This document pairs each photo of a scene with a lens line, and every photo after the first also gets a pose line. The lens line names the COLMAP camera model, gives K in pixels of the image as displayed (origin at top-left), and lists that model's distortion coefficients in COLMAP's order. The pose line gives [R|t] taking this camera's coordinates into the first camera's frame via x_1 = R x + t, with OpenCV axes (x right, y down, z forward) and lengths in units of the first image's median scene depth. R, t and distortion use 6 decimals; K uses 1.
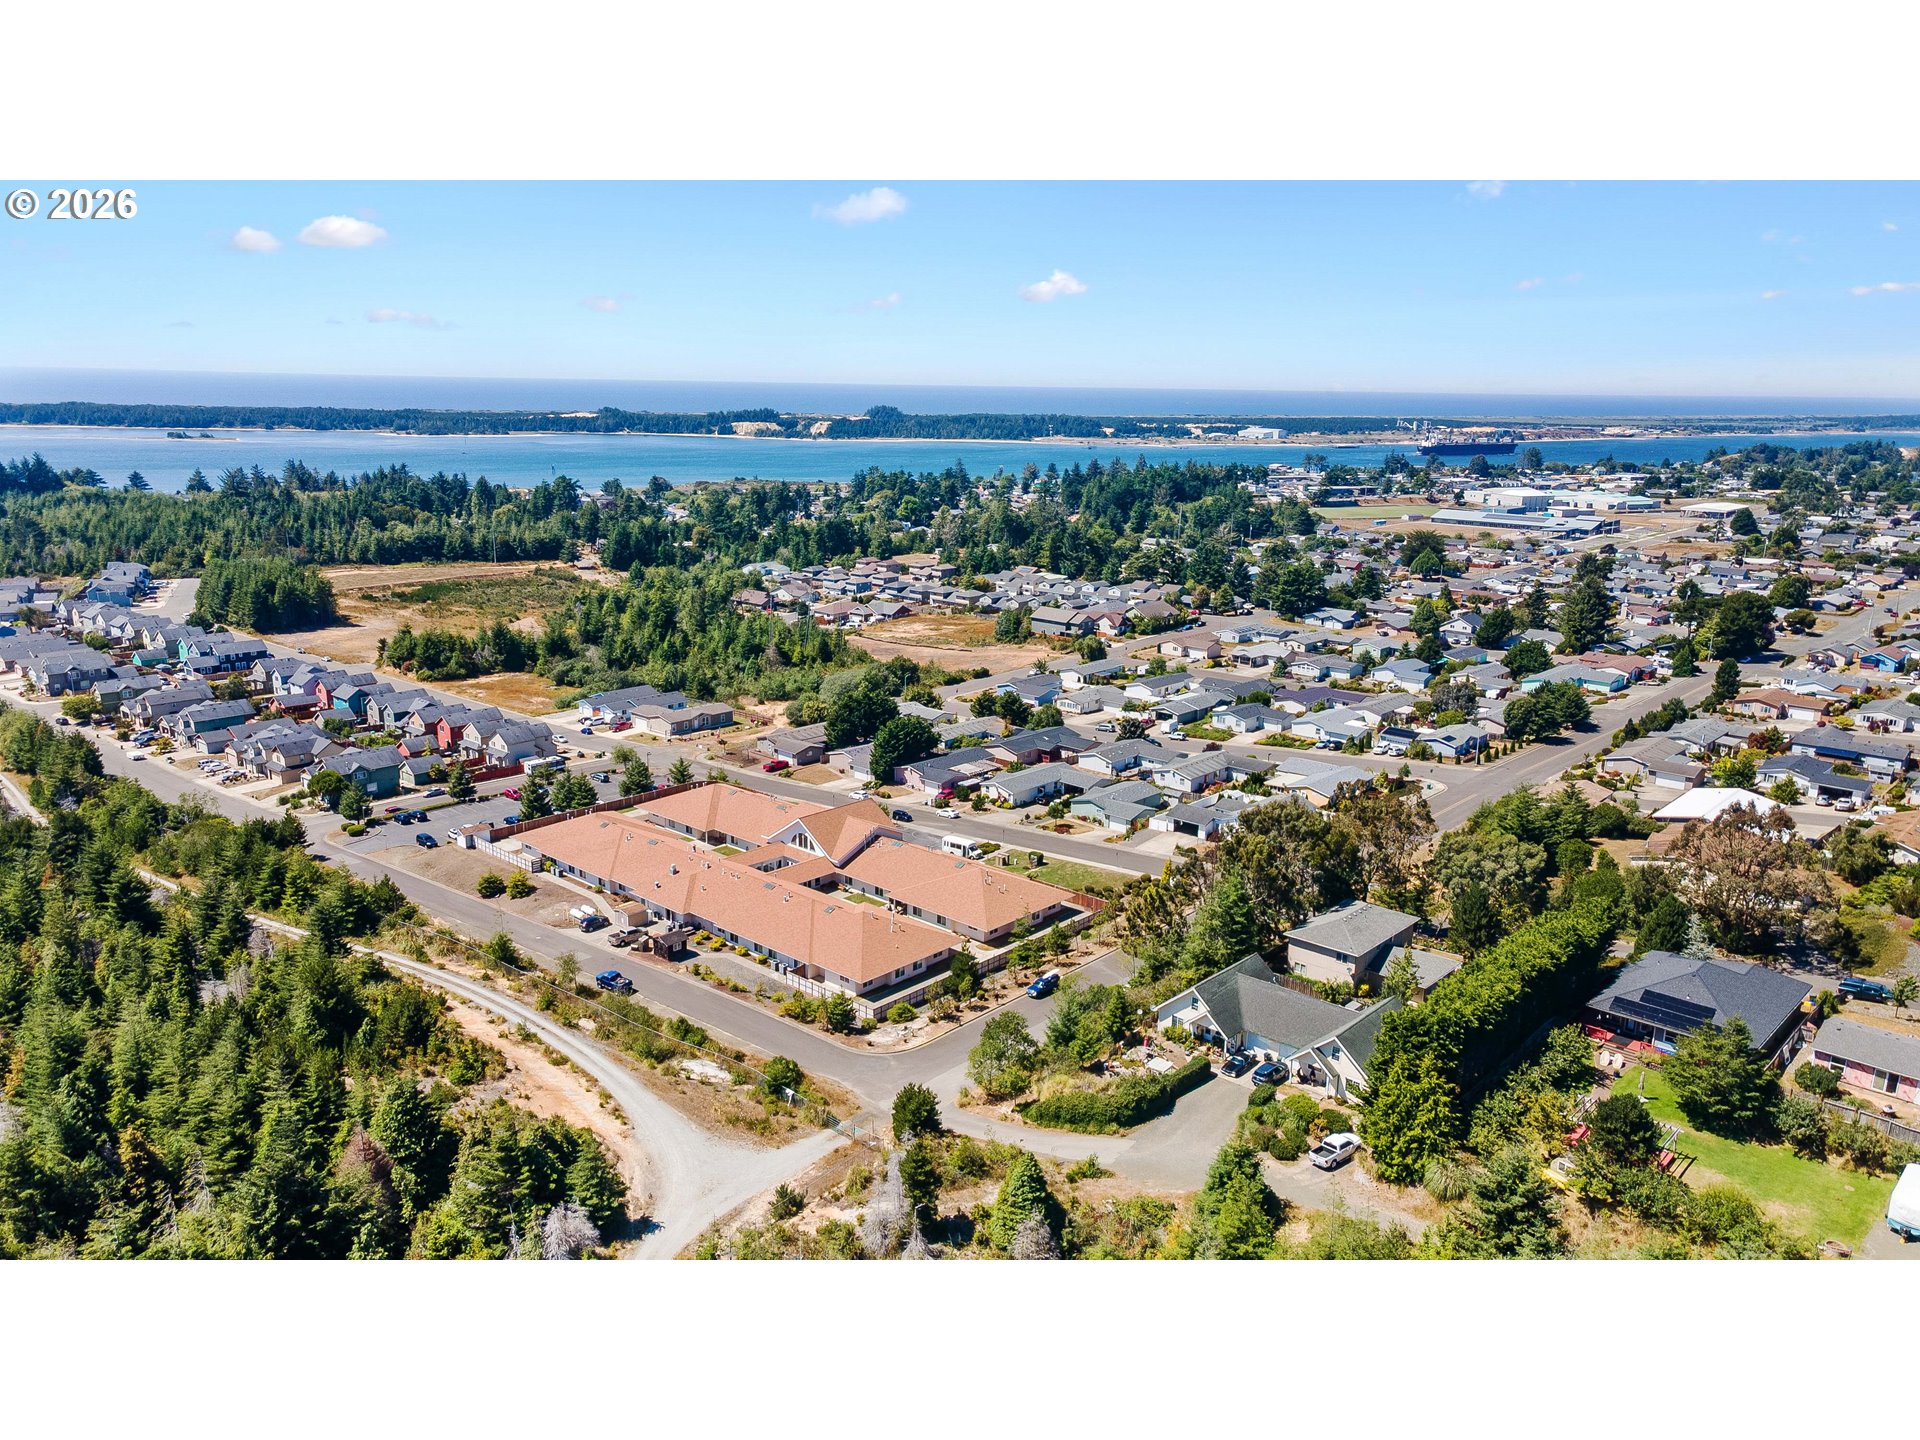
lens RADIAL K [[1418.5, 0, 960.0], [0, 1418.5, 720.0], [0, 0, 1]] dist [0.027794, 0.005655]
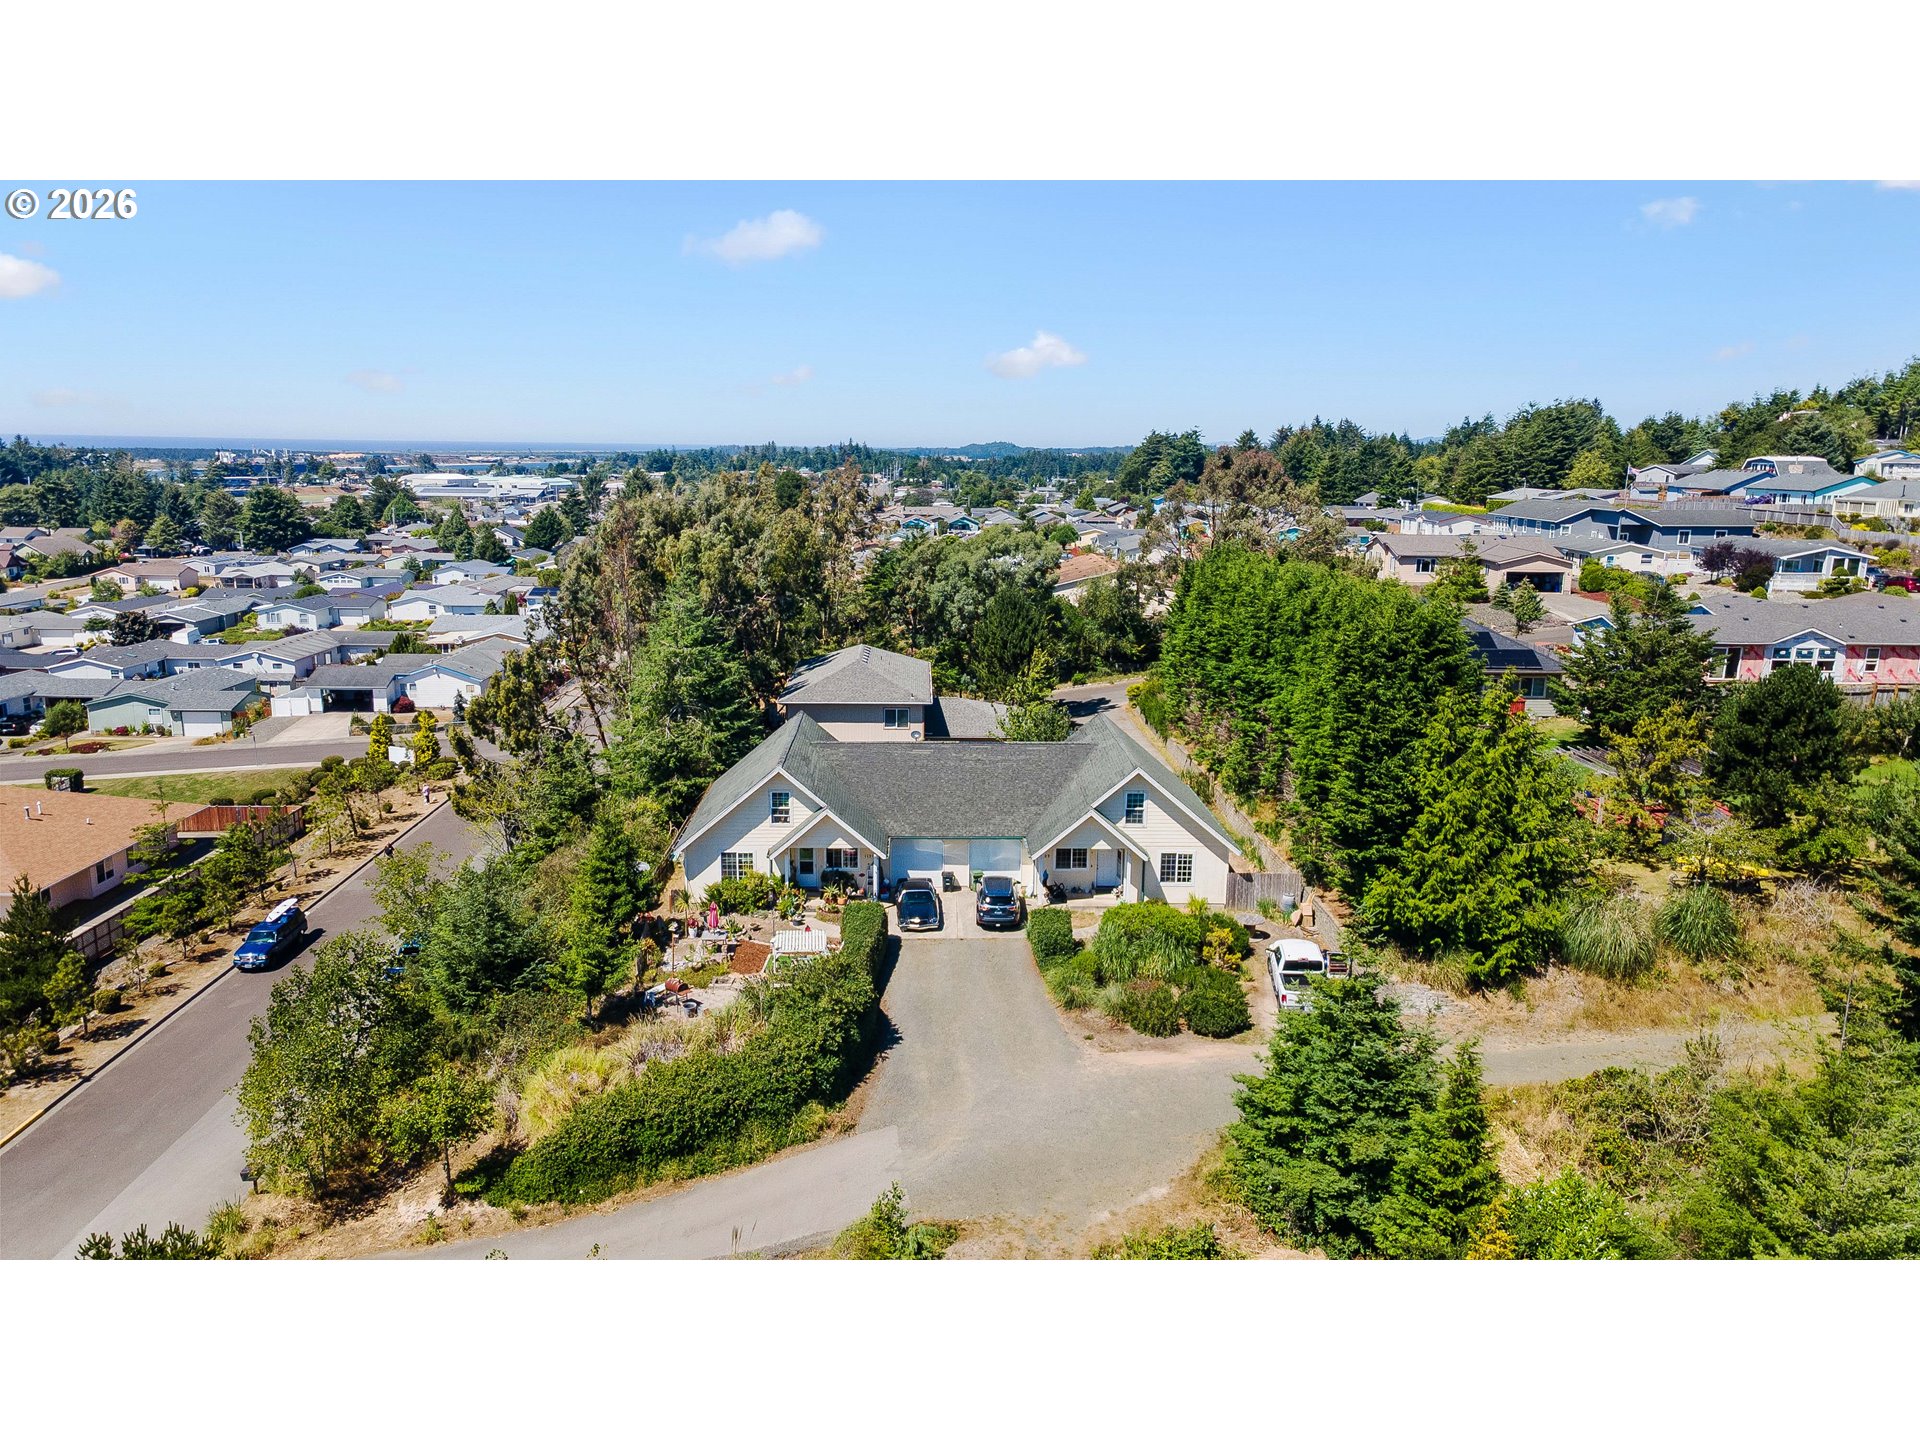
lens RADIAL K [[1418.5, 0, 960.0], [0, 1418.5, 720.0], [0, 0, 1]] dist [0.027794, 0.005655]
pose [[0.728372, -0.145910, 0.669466, -0.056974], [0.165870, 0.985550, 0.034335, 0.123456], [-0.664802, 0.086035, 0.742049, 0.473664]]
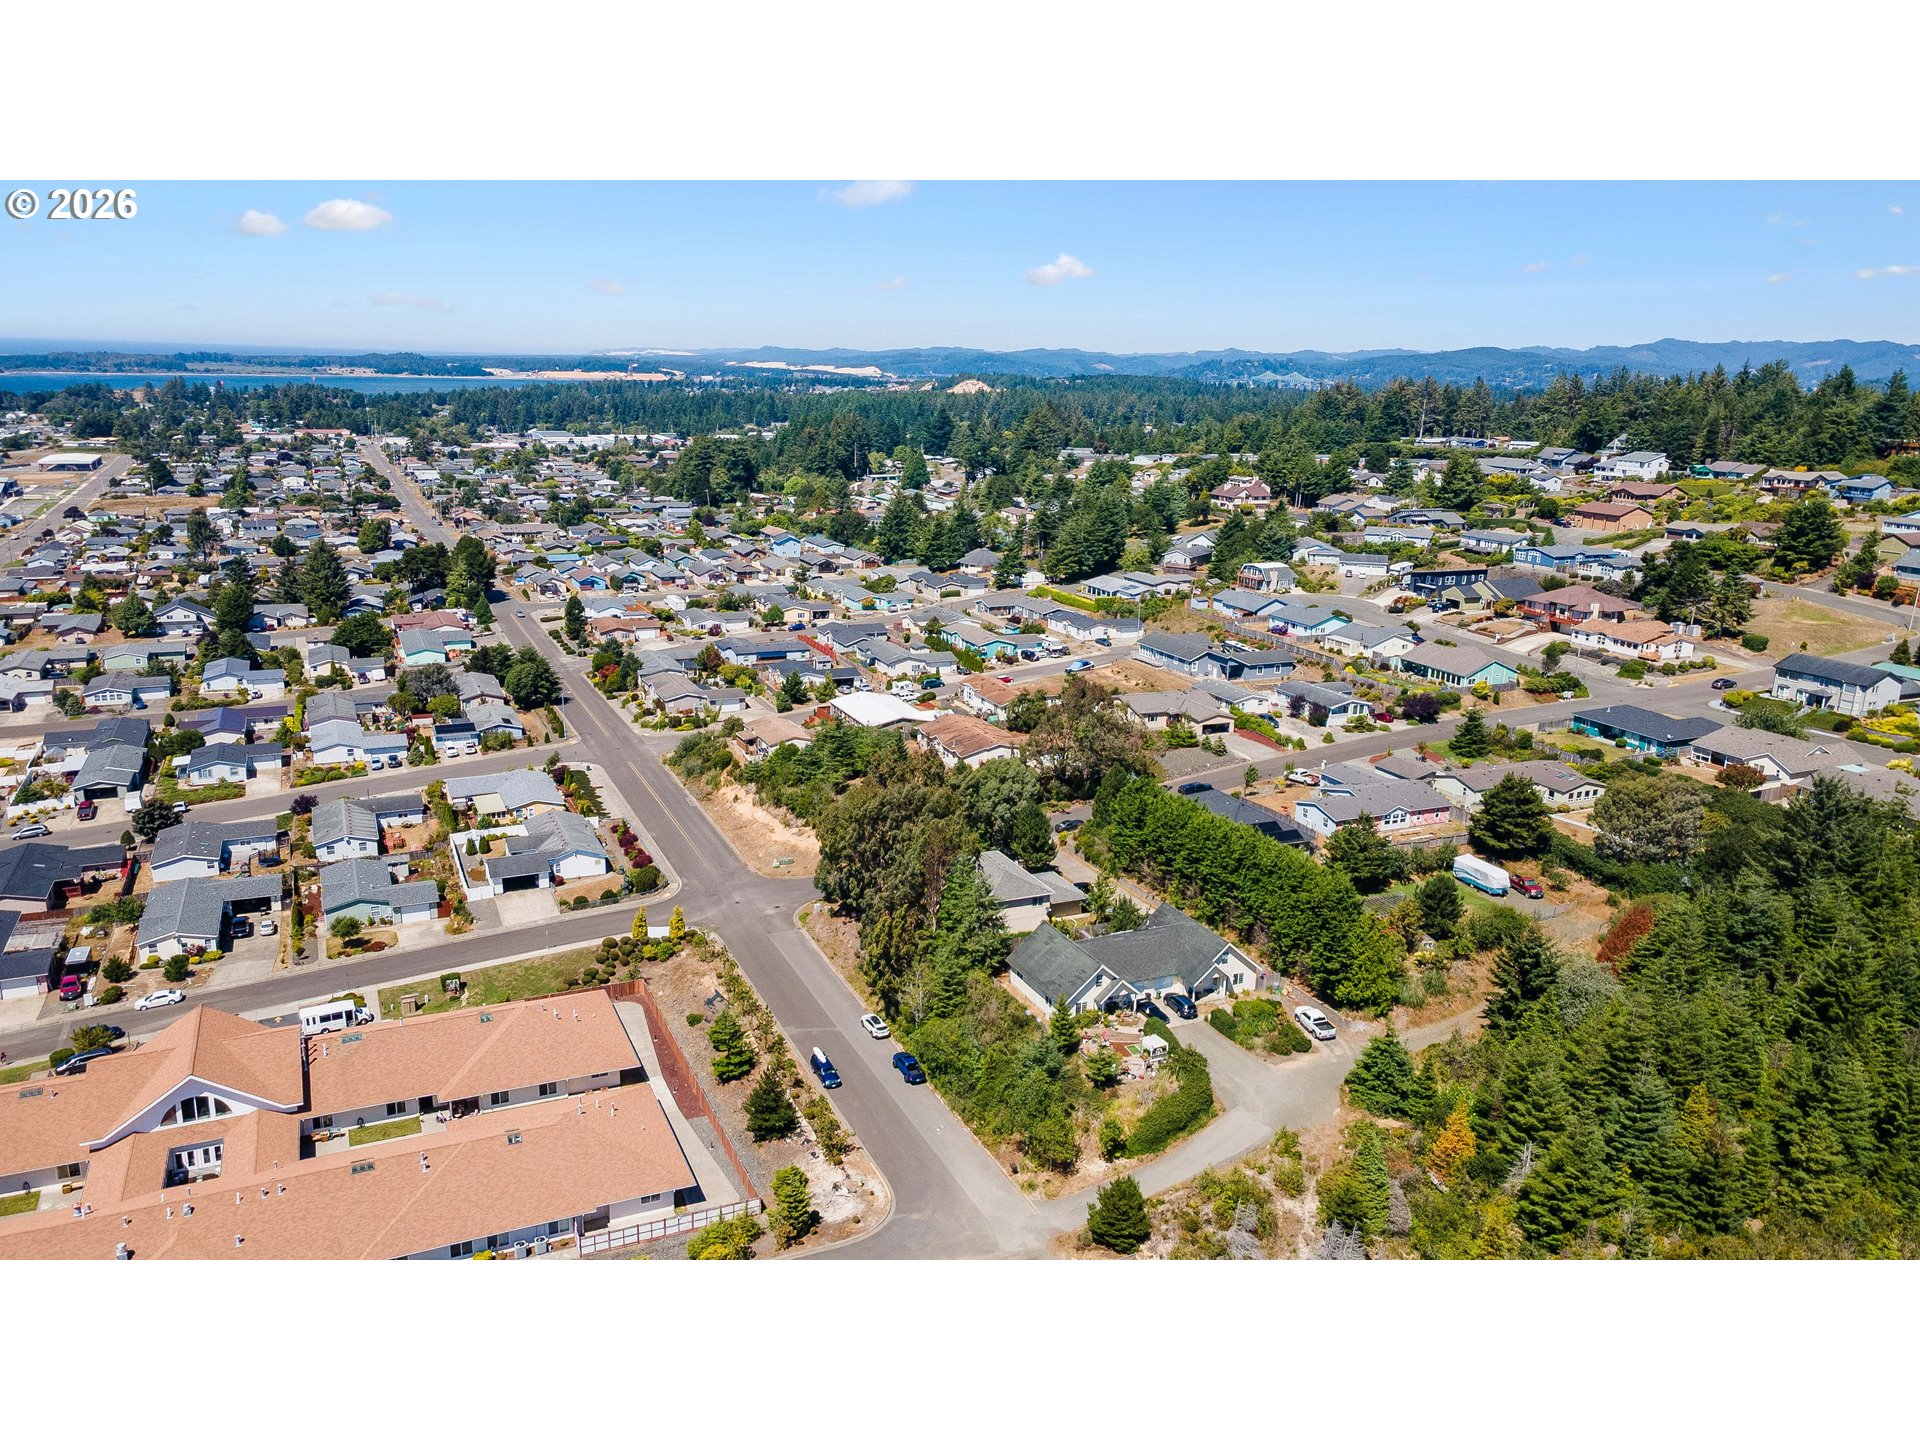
lens RADIAL K [[1418.5, 0, 960.0], [0, 1418.5, 720.0], [0, 0, 1]] dist [0.027794, 0.005655]
pose [[0.399717, -0.243768, 0.883631, -0.530763], [0.201042, 0.963833, 0.174950, -0.129237], [-0.894320, 0.107717, 0.434268, 0.461877]]
